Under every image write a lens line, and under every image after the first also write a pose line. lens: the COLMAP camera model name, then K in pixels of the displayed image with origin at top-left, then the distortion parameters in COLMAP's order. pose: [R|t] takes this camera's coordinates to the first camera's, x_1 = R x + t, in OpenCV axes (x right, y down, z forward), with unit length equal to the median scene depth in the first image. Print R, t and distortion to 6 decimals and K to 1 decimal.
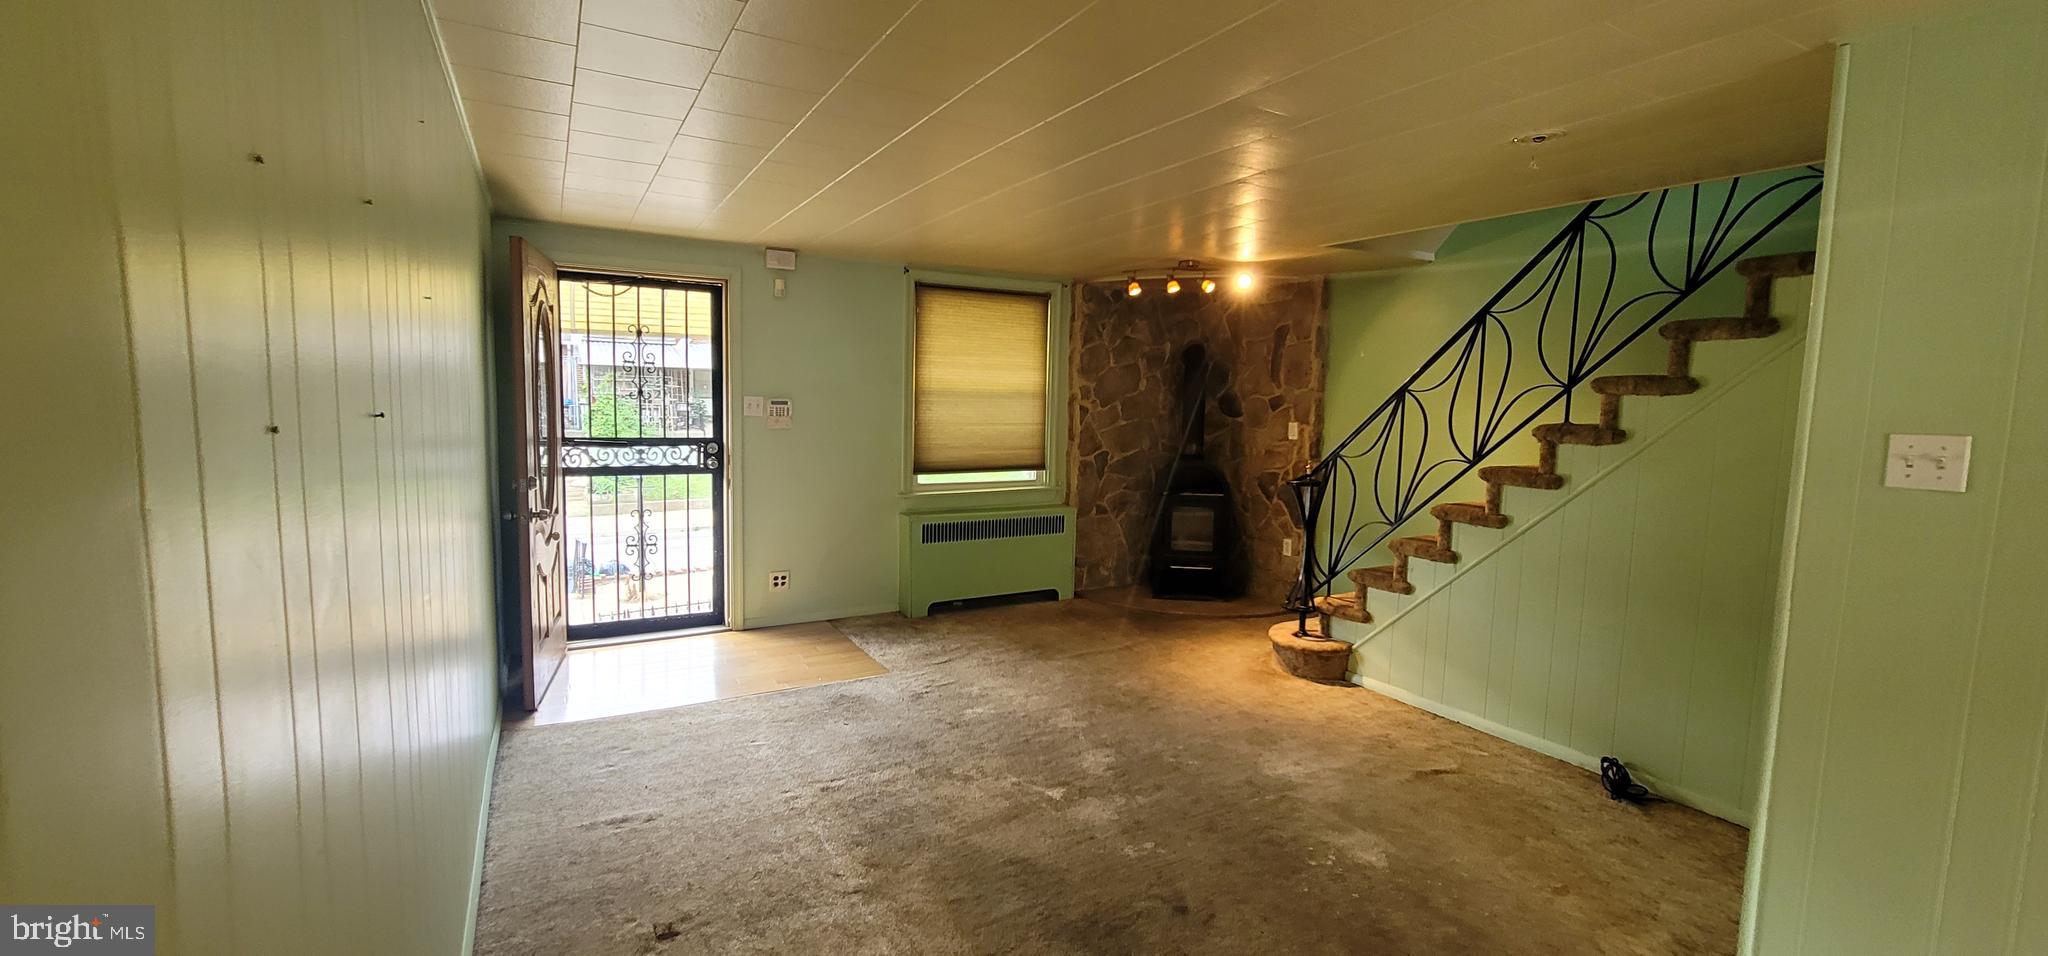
lens RADIAL K [[833.5, 0, 1020.0], [0, 833.5, 480.5], [0, 0, 1]] dist [-0.009343, 0.002116]
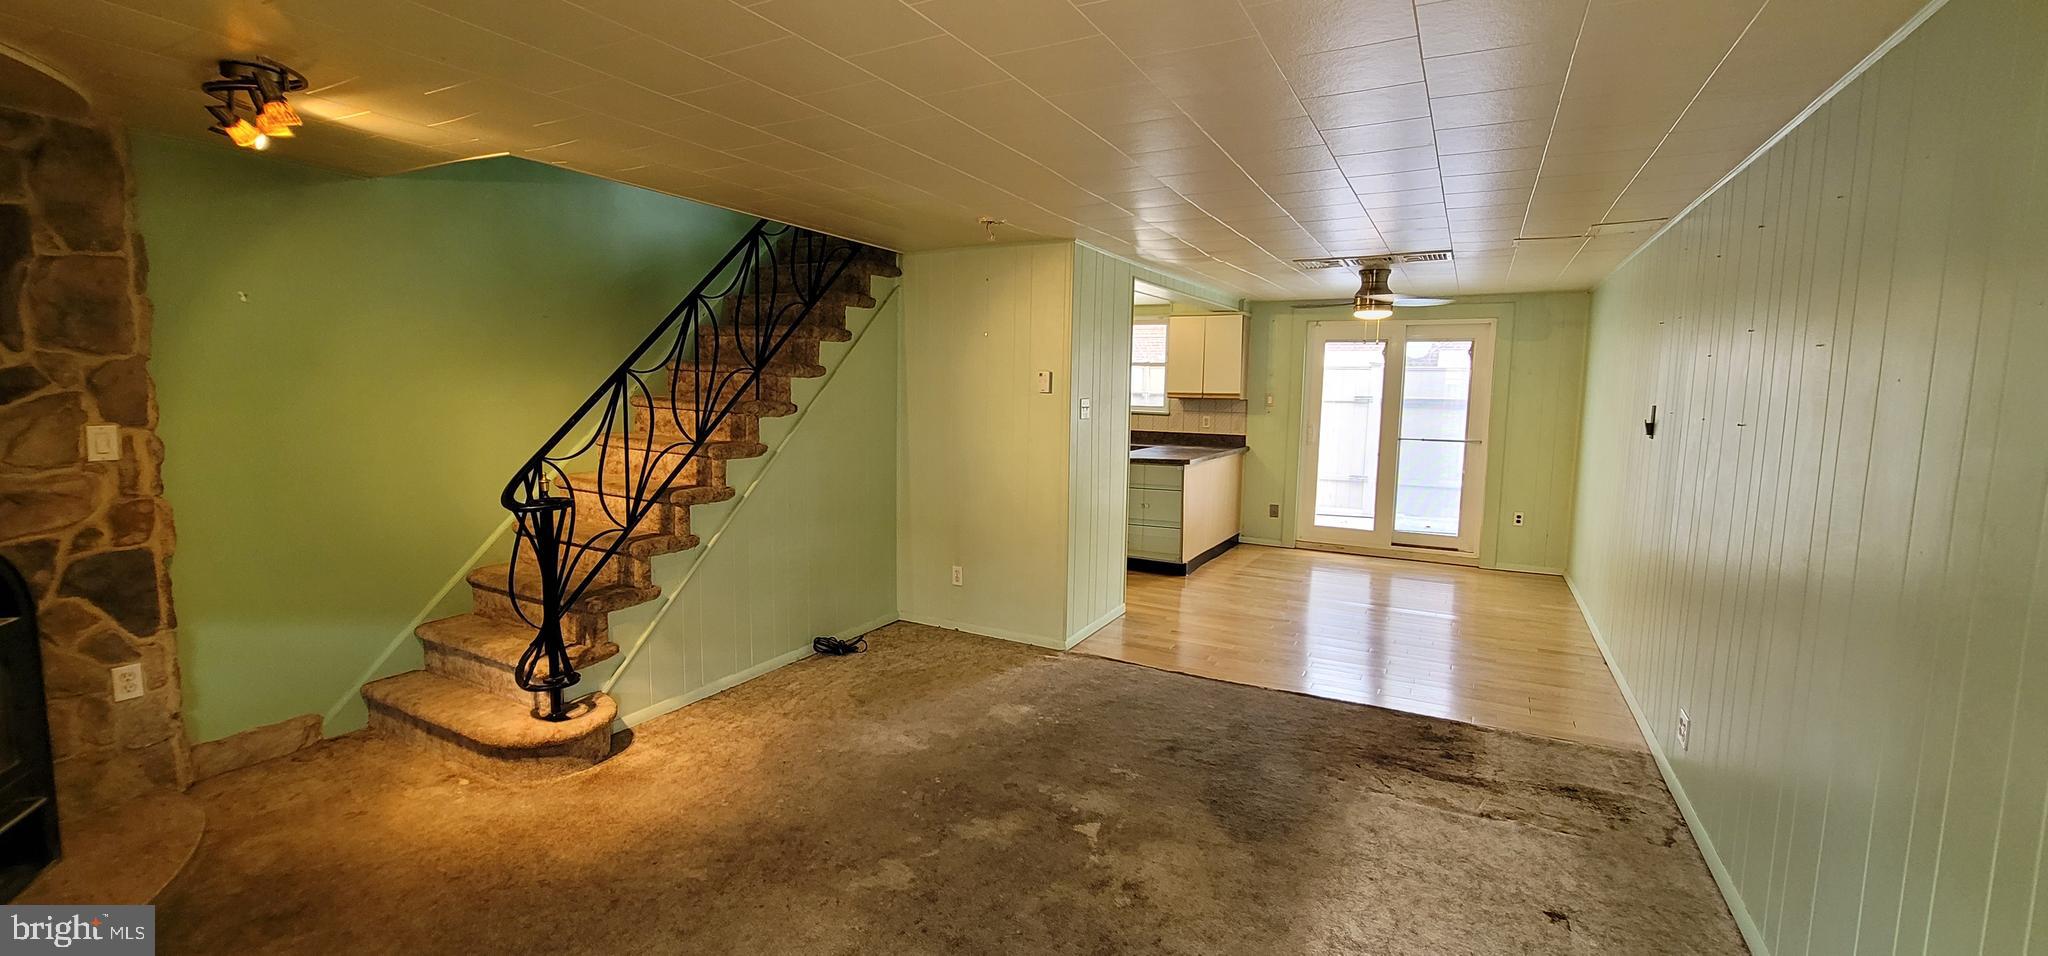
lens RADIAL K [[833.5, 0, 1014.6], [0, 833.5, 480.3], [0, 0, 1]] dist [-0.009343, 0.002116]
pose [[-0.527064, -0.135163, 0.839008, -0.471941], [0.054169, 0.979920, 0.191892, -0.138022], [-0.848097, 0.146588, -0.509159, 1.098072]]
